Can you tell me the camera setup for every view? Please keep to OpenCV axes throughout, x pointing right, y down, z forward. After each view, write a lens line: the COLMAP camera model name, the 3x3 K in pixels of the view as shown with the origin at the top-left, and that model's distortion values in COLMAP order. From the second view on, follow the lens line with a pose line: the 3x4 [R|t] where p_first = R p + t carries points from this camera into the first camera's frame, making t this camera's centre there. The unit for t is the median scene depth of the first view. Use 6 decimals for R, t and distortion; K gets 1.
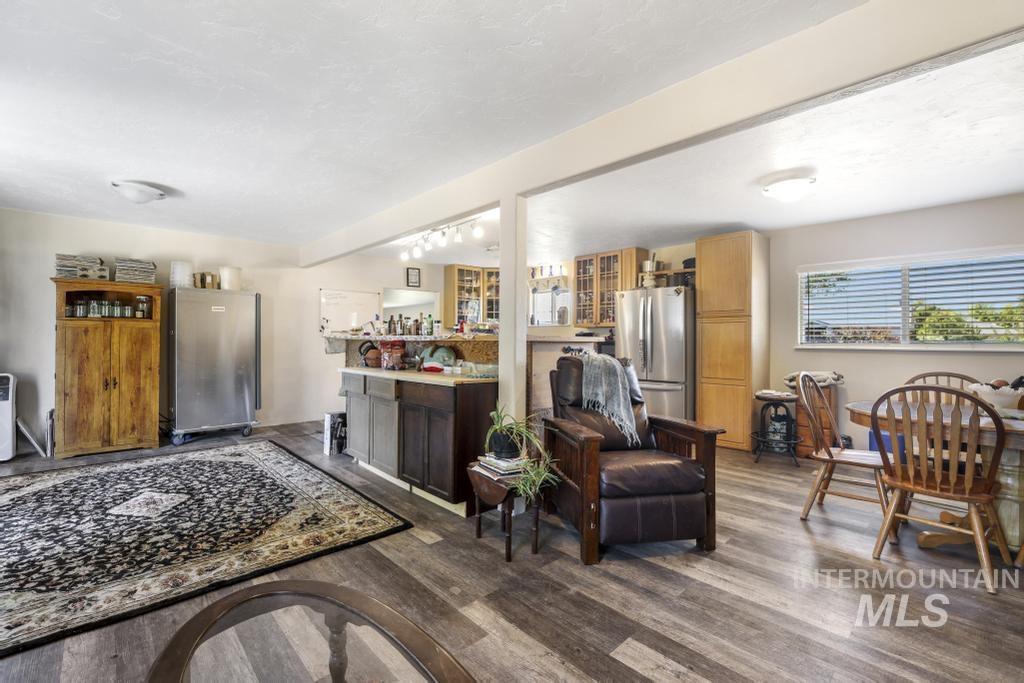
lens RADIAL K [[453.0, 0, 511.4], [0, 453.0, 336.4], [0, 0, 1]] dist [-0.028954, 0.009670]
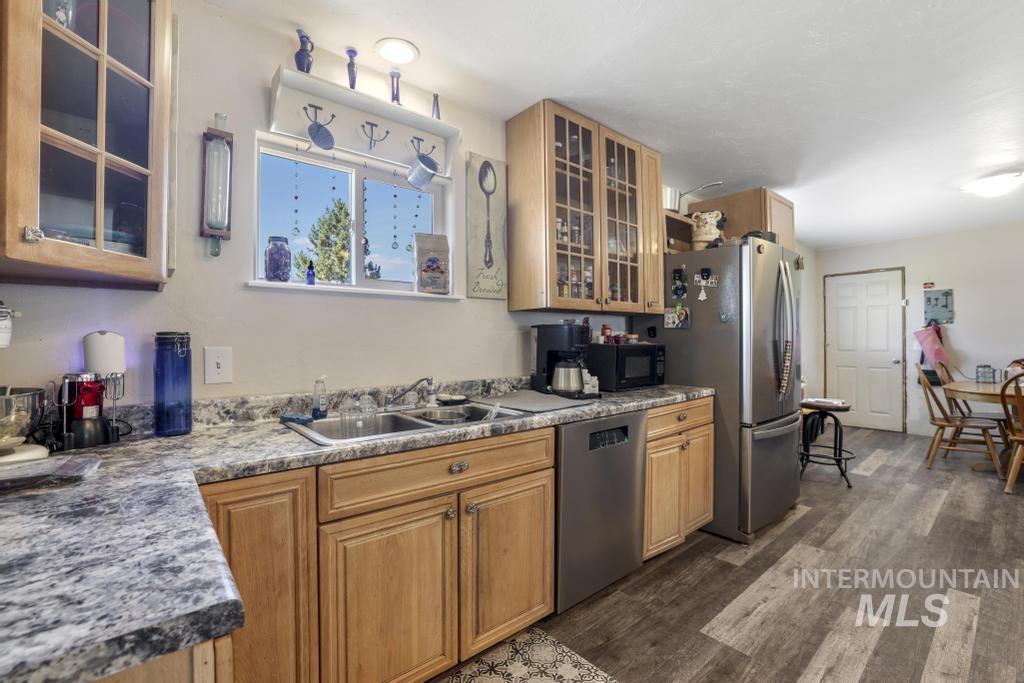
lens RADIAL K [[449.3, 0, 510.5], [0, 449.3, 336.3], [0, 0, 1]] dist [-0.043659, 0.014432]
pose [[0.049699, 0.004738, 0.998753, -0.330509], [0.001085, 0.999988, -0.004798, 0.005093], [-0.998764, 0.001322, 0.049693, 1.763270]]
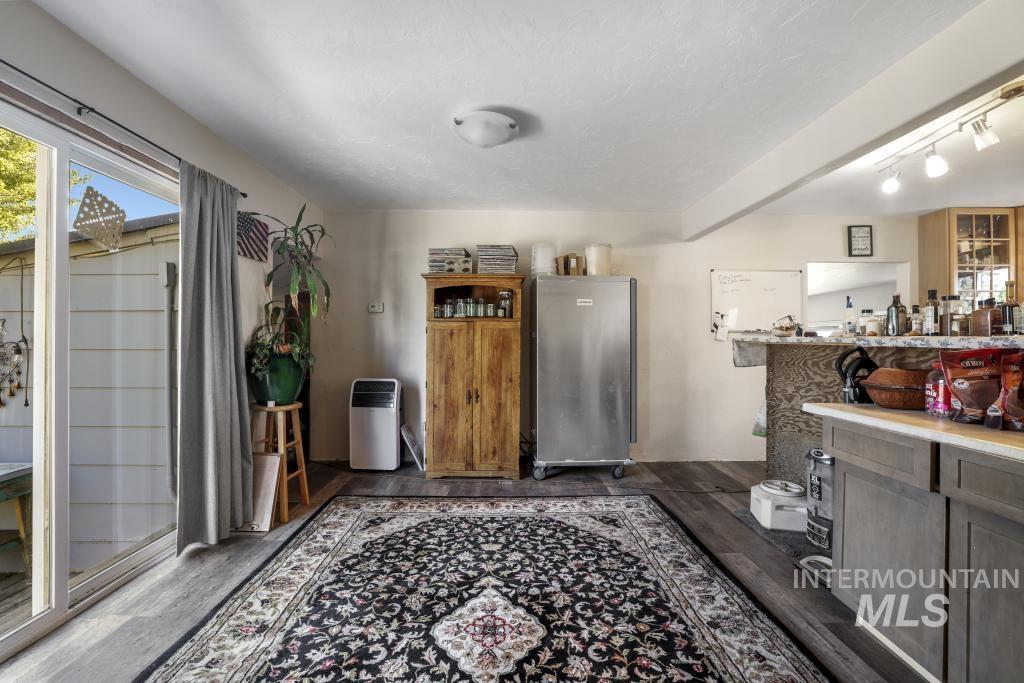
lens RADIAL K [[449.3, 0, 503.7], [0, 449.3, 337.9], [0, 0, 1]] dist [-0.043659, 0.014432]
pose [[0.737292, -0.004328, -0.675560, -0.325329], [0.002380, 0.999990, -0.003809, -0.000185], [0.675569, 0.001200, 0.737295, 0.470376]]
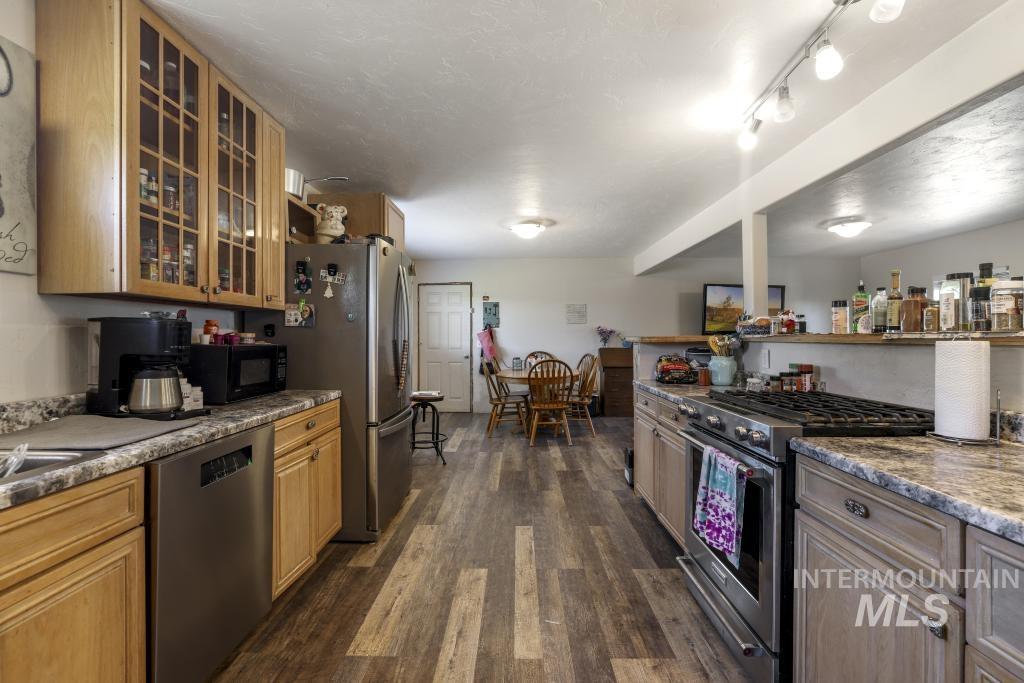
lens RADIAL K [[449.3, 0, 510.0], [0, 449.3, 337.2], [0, 0, 1]] dist [-0.043659, 0.014432]
pose [[-0.716095, 0.000641, 0.698003, -0.270307], [-0.001557, 0.999996, -0.002515, 0.005333], [-0.698002, -0.002888, -0.716090, 1.782242]]
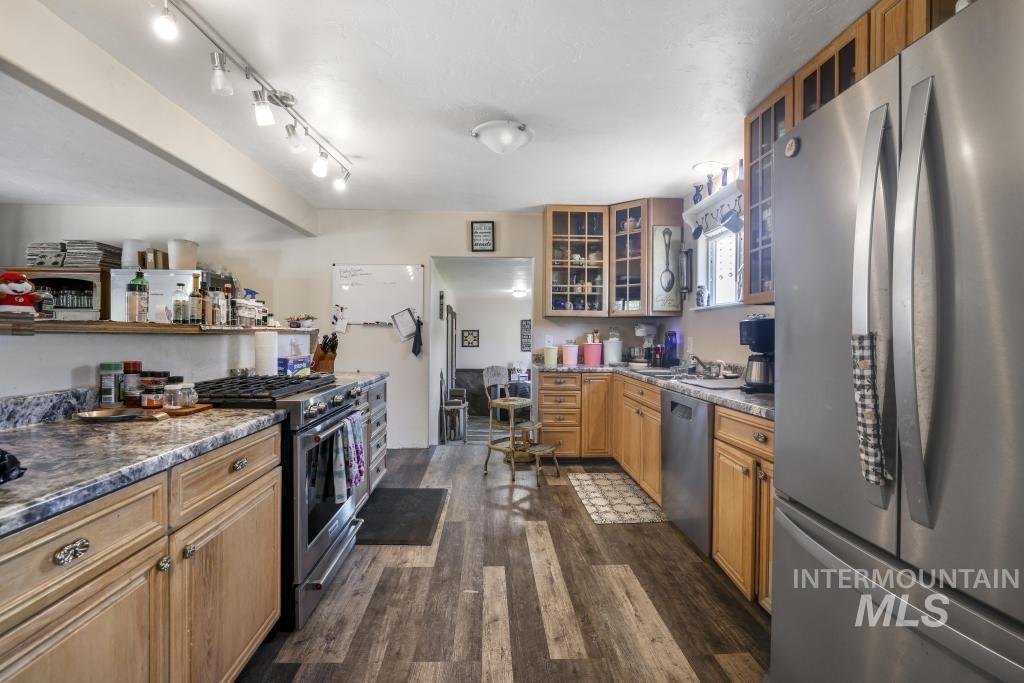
lens RADIAL K [[449.3, 0, 509.9], [0, 449.3, 339.0], [0, 0, 1]] dist [-0.043659, 0.014432]
pose [[0.762975, 0.007739, -0.646382, 0.397745], [-0.003829, 0.999965, 0.007453, 0.010890], [0.646417, -0.003211, 0.762978, 1.041531]]
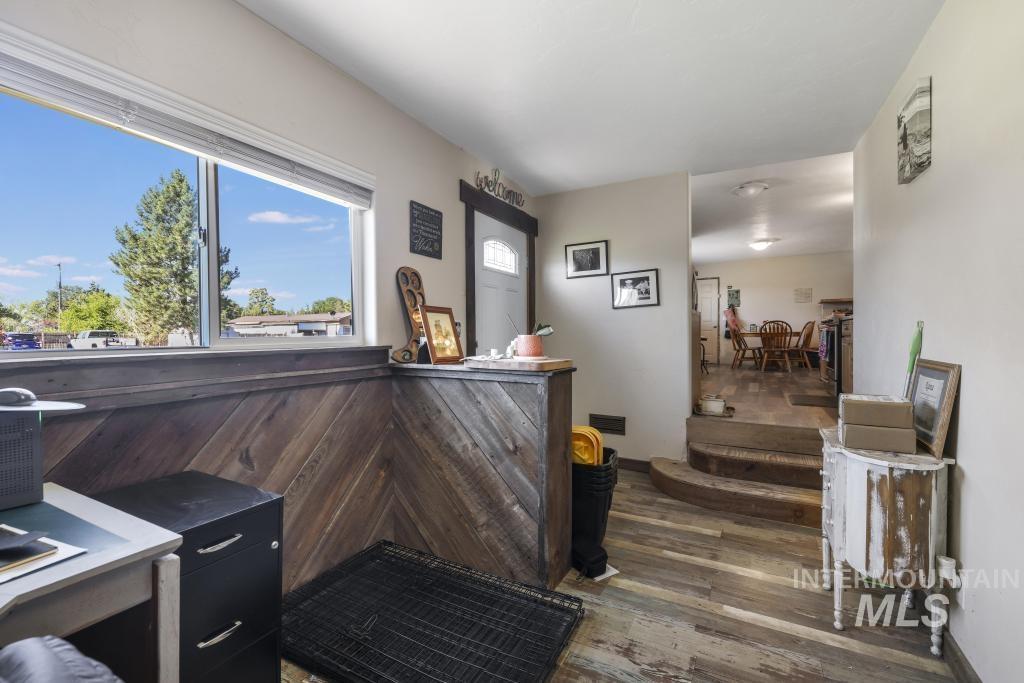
lens RADIAL K [[449.3, 0, 492.4], [0, 449.3, 336.4], [0, 0, 1]] dist [-0.043659, 0.014432]
pose [[-0.275586, -0.008126, 0.961242, -1.100891], [-0.013451, 0.999899, 0.004596, 0.145641], [-0.961182, -0.011663, -0.275667, 2.648281]]
